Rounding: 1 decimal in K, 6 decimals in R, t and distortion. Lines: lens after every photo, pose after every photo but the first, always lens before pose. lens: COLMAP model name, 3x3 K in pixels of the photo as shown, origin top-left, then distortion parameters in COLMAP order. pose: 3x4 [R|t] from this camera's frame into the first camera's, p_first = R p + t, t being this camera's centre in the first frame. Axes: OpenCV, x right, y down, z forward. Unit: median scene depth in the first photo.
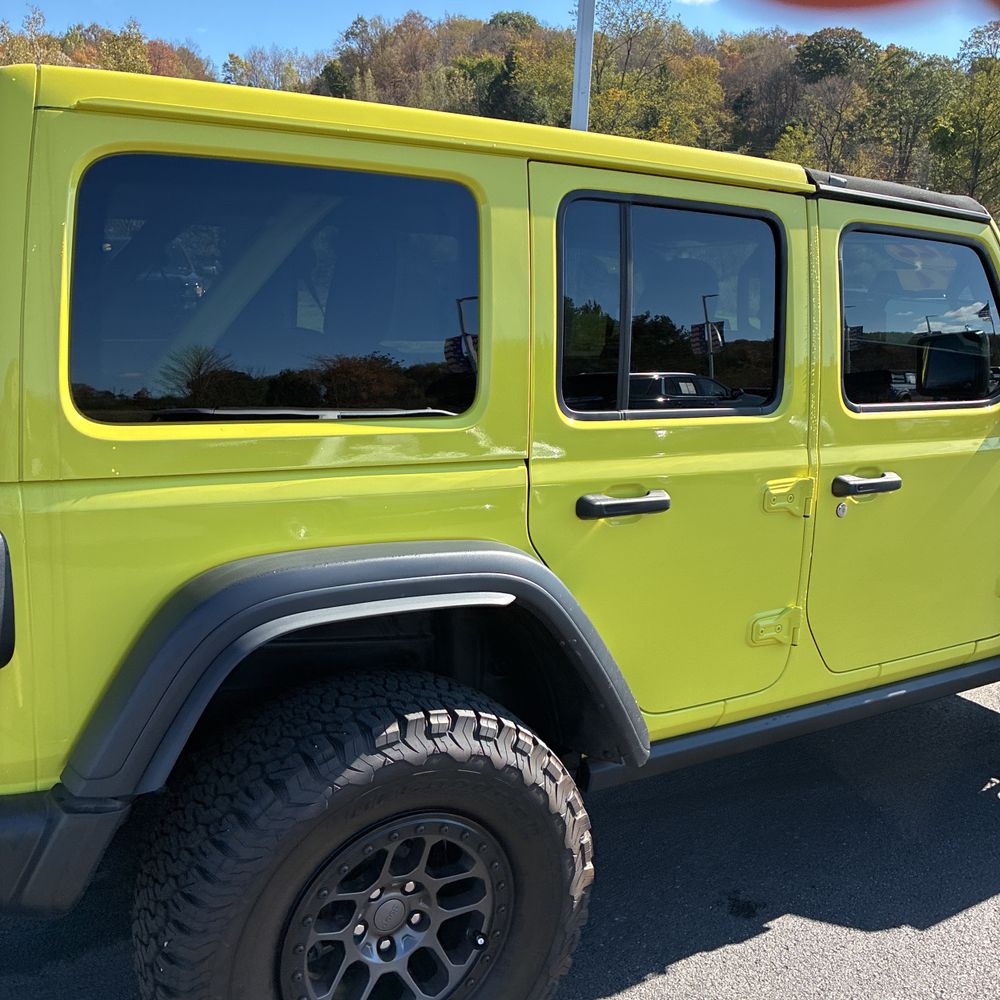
lens RADIAL K [[1021.1, 0, 497.7], [0, 1021.1, 524.3], [0, 0, 1]] dist [0.017120, -0.013918]
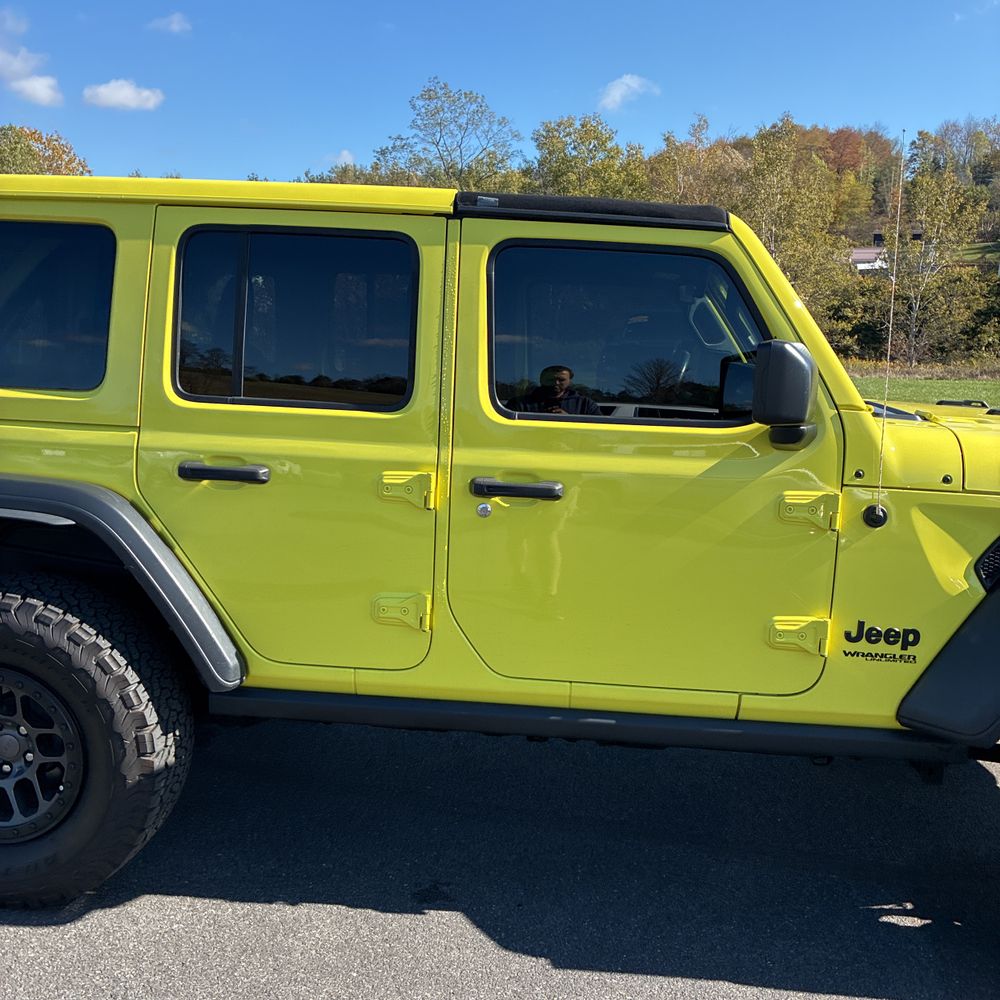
lens RADIAL K [[1008.1, 0, 493.4], [0, 1008.1, 501.0], [0, 0, 1]] dist [0.036252, -0.026627]
pose [[0.813154, 0.084888, -0.575824, 0.922817], [-0.136625, 0.989504, -0.047063, 0.023263], [0.565786, 0.116942, 0.816218, 0.166469]]
